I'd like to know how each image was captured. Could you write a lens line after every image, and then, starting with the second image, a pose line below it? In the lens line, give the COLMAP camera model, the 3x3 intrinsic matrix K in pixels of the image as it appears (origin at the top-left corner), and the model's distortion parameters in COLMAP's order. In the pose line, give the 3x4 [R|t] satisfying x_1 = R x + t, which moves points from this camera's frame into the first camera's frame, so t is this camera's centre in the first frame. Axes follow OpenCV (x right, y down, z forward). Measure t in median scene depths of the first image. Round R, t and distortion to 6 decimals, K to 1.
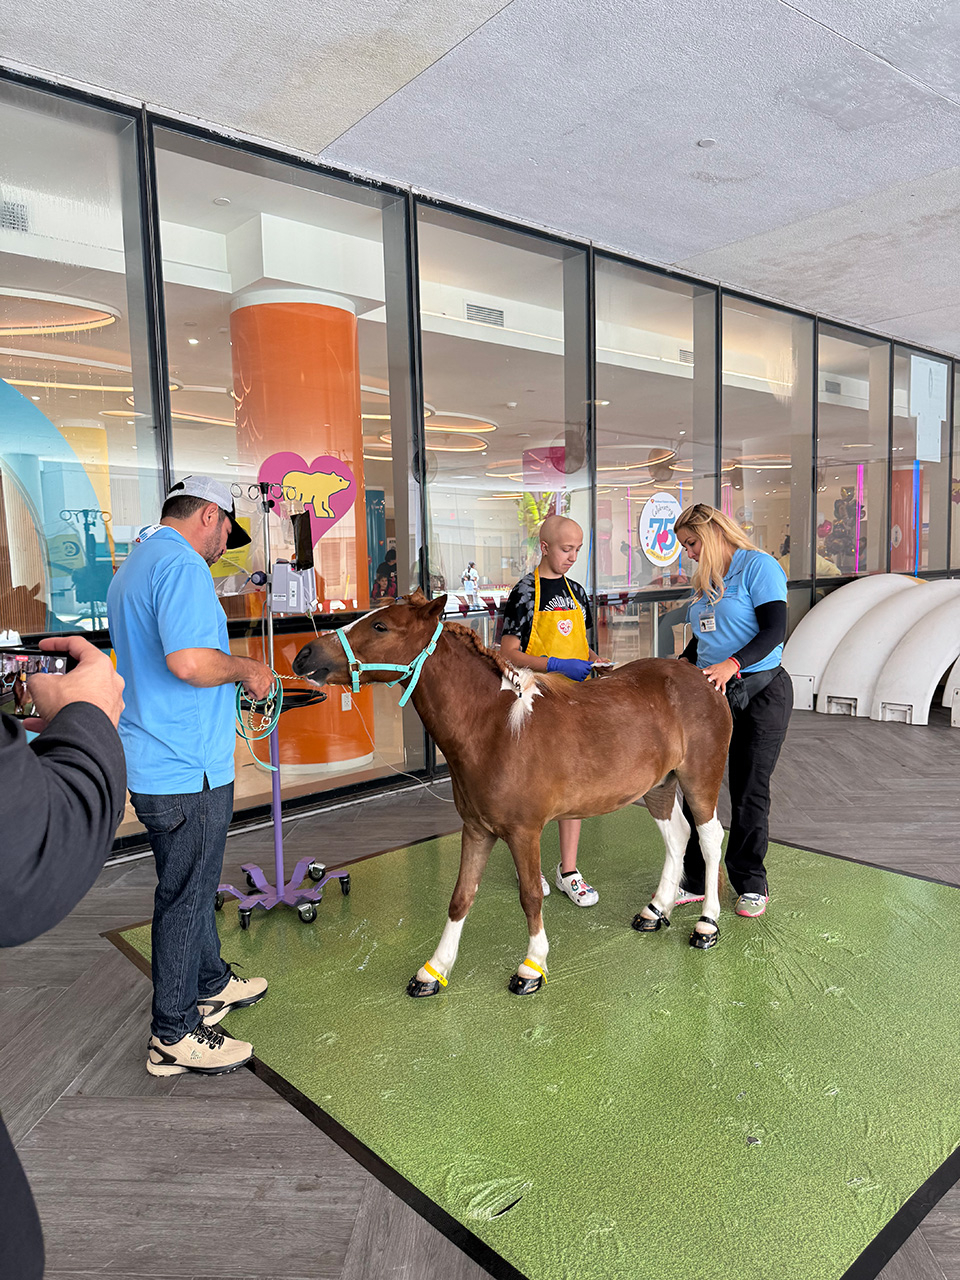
lens RADIAL K [[914.3, 0, 480.0], [0, 914.3, 640.0], [0, 0, 1]] dist [0.075692, -0.110915]
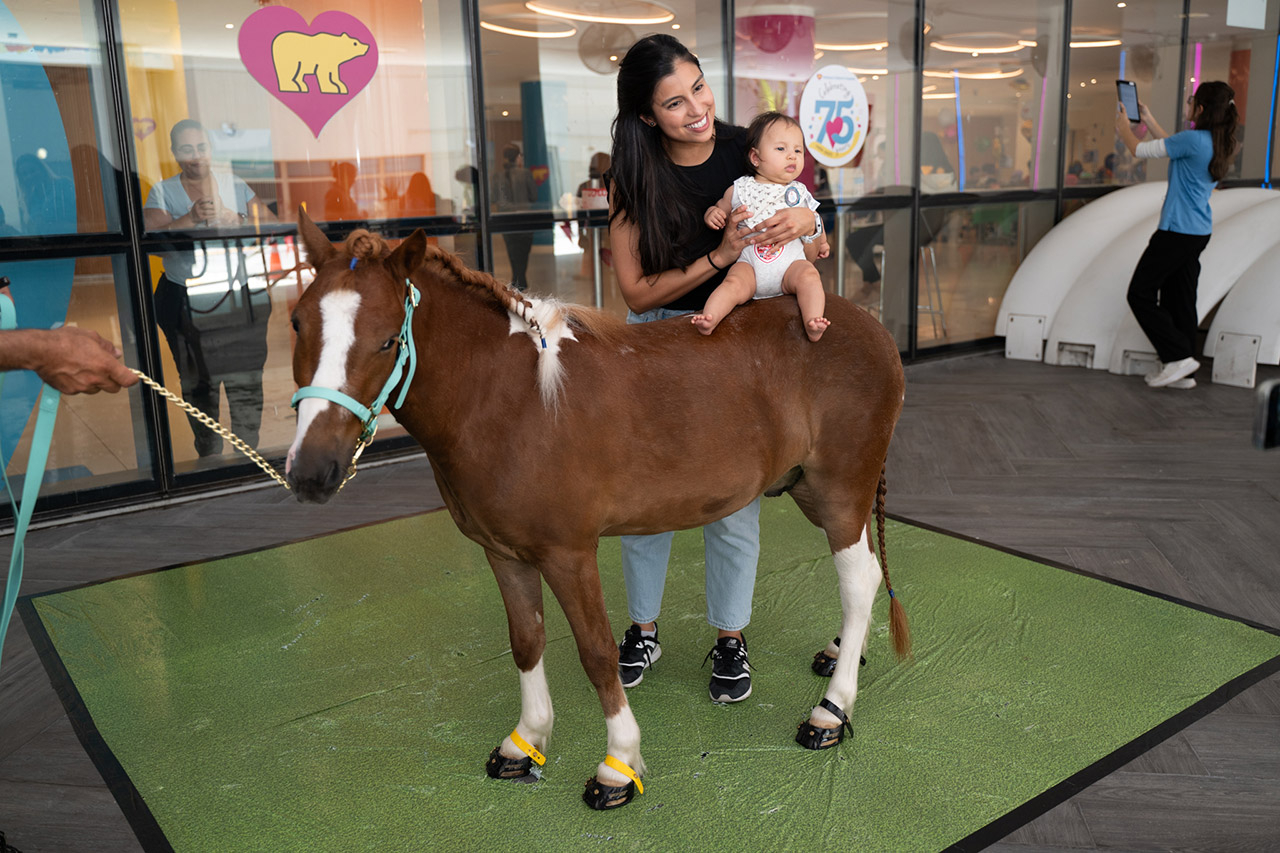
lens RADIAL K [[1149.7, 0, 637.5], [0, 1149.7, 427.4], [0, 0, 1]] dist [-0.000083, -0.007487]
pose [[0.996098, 0.016913, -0.086618, 0.180958], [-0.006202, 0.992454, 0.122463, 0.026041], [0.088035, -0.121448, 0.988686, 0.036462]]
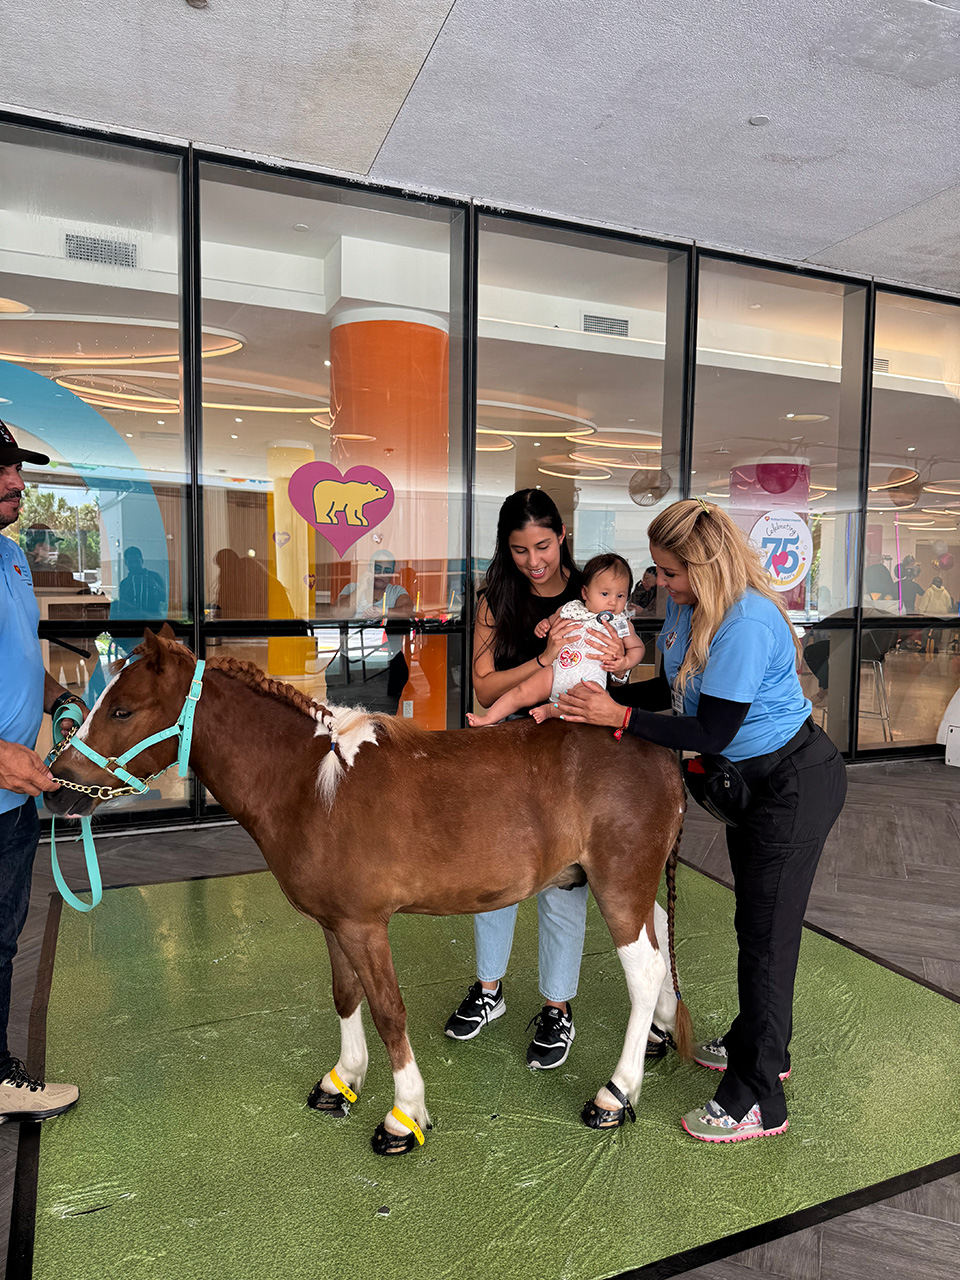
lens RADIAL K [[921.8, 0, 480.0], [0, 921.8, 640.0], [0, 0, 1]] dist [0.005577, -0.012315]
pose [[0.948978, 0.059198, -0.309737, 0.297988], [-0.067623, 0.997574, -0.016527, 0.001874], [0.308007, 0.036629, 0.950679, 0.080340]]
